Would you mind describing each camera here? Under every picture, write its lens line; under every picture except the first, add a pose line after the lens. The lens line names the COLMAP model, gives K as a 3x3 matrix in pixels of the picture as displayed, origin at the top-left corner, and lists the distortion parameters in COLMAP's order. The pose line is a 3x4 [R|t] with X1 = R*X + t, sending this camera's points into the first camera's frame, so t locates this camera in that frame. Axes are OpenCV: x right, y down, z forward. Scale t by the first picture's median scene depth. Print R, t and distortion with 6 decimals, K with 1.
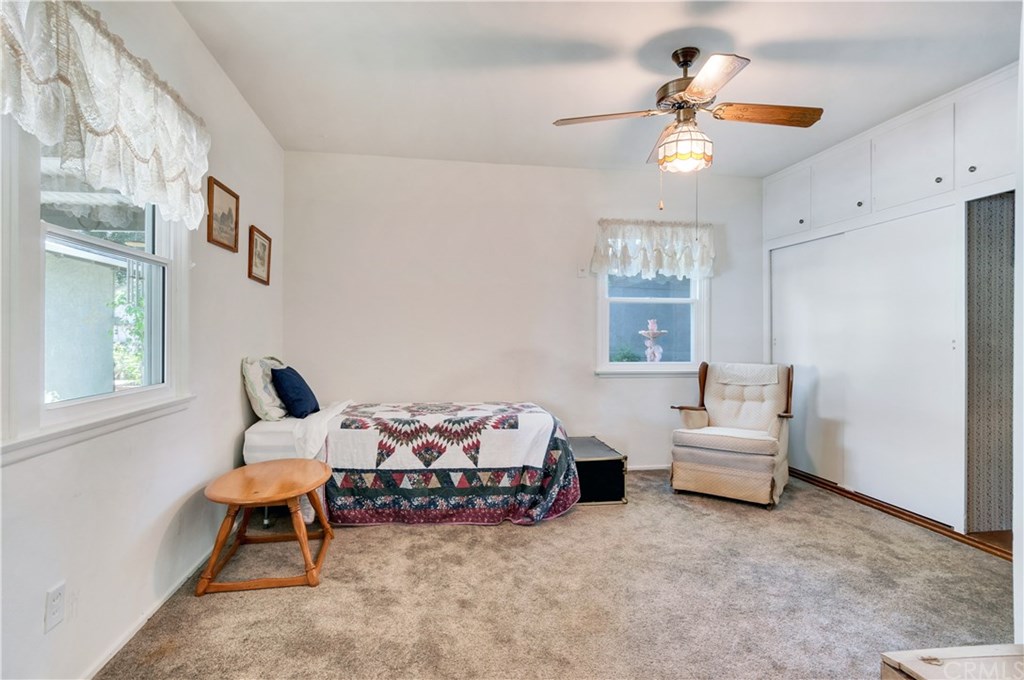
lens RADIAL K [[538.5, 0, 508.0], [0, 538.5, 335.8], [0, 0, 1]] dist [0.000910, -0.003908]
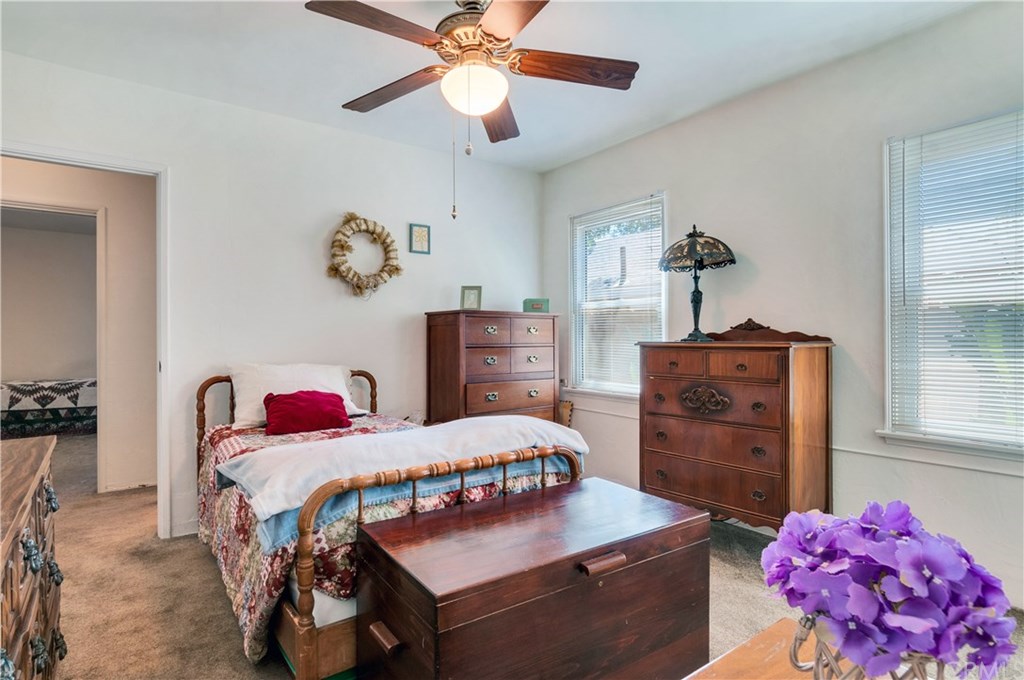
lens RADIAL K [[538.5, 0, 515.0], [0, 538.5, 343.8], [0, 0, 1]] dist [0.000910, -0.003908]
pose [[0.884800, -0.007983, 0.465903, 0.444936], [0.007379, 0.999968, 0.003121, 0.022009], [-0.465913, 0.000676, 0.884830, -1.474824]]
